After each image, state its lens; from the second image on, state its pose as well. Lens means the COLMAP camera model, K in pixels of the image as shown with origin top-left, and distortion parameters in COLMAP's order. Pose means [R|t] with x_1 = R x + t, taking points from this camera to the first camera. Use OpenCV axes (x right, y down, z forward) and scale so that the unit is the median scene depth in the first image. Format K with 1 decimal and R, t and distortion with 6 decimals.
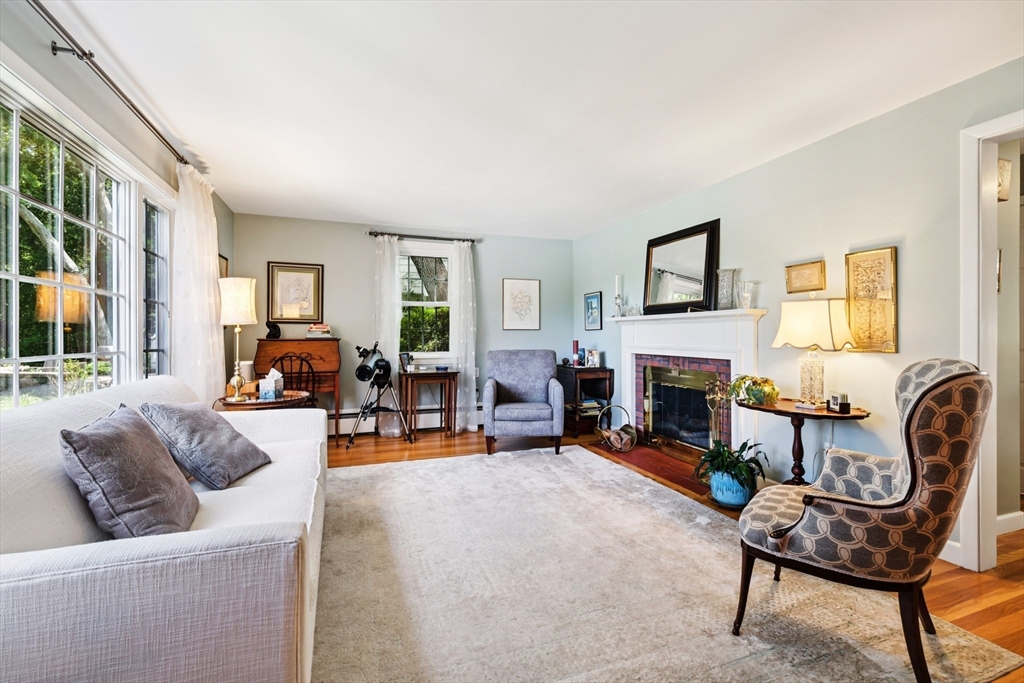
lens RADIAL K [[457.9, 0, 518.8], [0, 457.9, 334.1], [0, 0, 1]] dist [-0.002375, -0.000283]
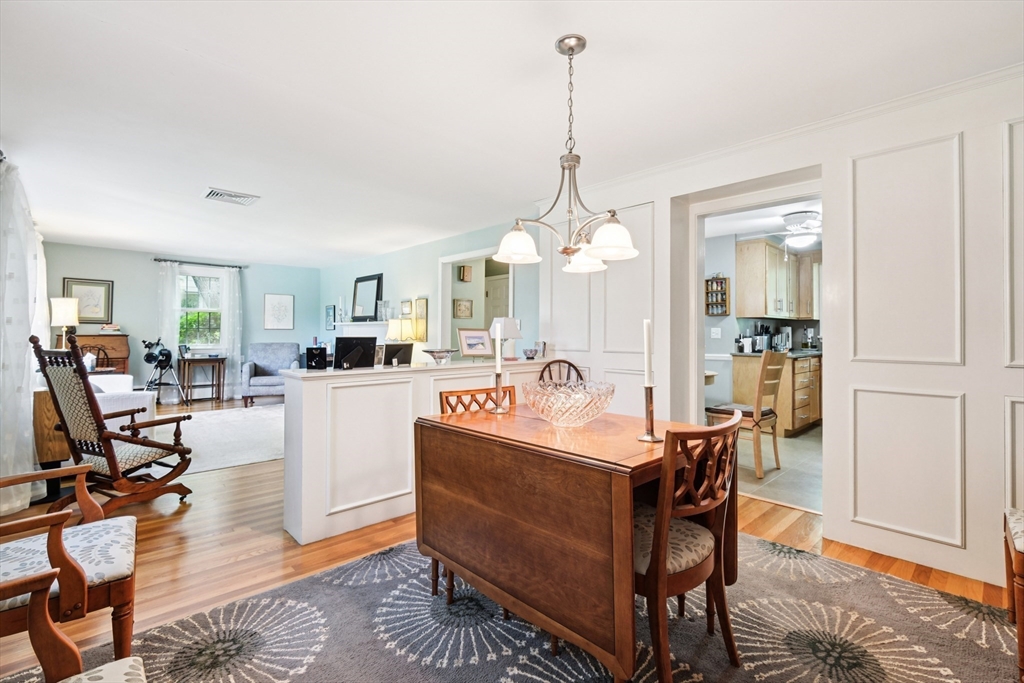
lens RADIAL K [[457.9, 0, 511.4], [0, 457.9, 325.6], [0, 0, 1]] dist [-0.002375, -0.000283]
pose [[0.923309, 0.012436, 0.383857, 0.156035], [-0.008445, 0.999891, -0.012081, -0.011568], [-0.383965, 0.007913, 0.923314, -0.746557]]
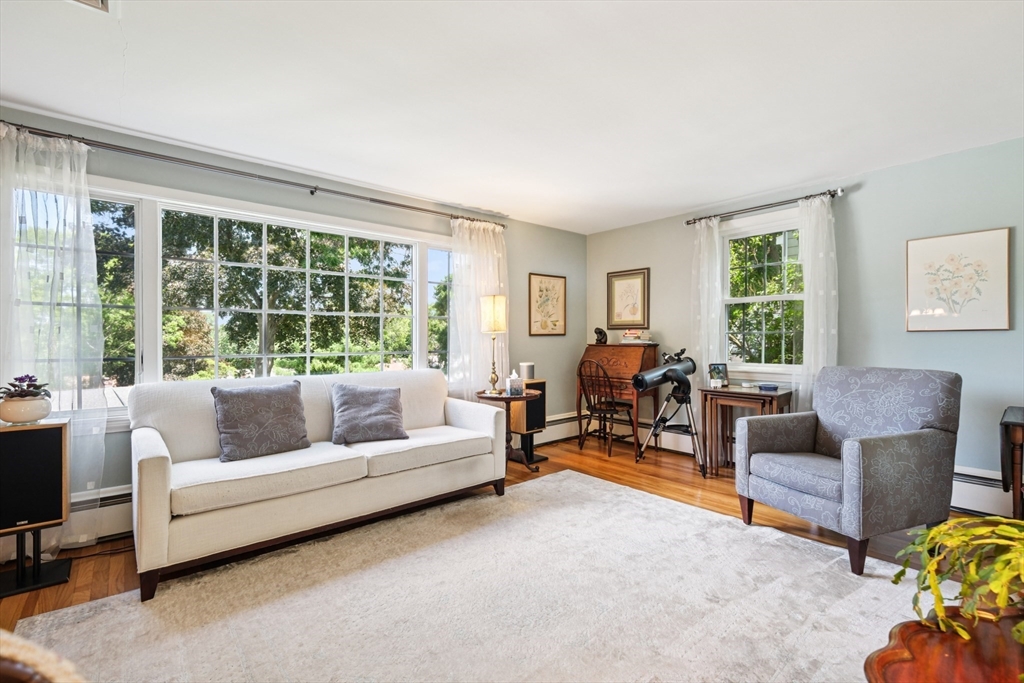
lens RADIAL K [[457.9, 0, 517.2], [0, 457.9, 338.3], [0, 0, 1]] dist [-0.002375, -0.000283]
pose [[0.338768, -0.003404, -0.940864, 0.396673], [0.003751, 0.999990, -0.002268, -0.001822], [0.940862, -0.002761, 0.338778, 0.424709]]
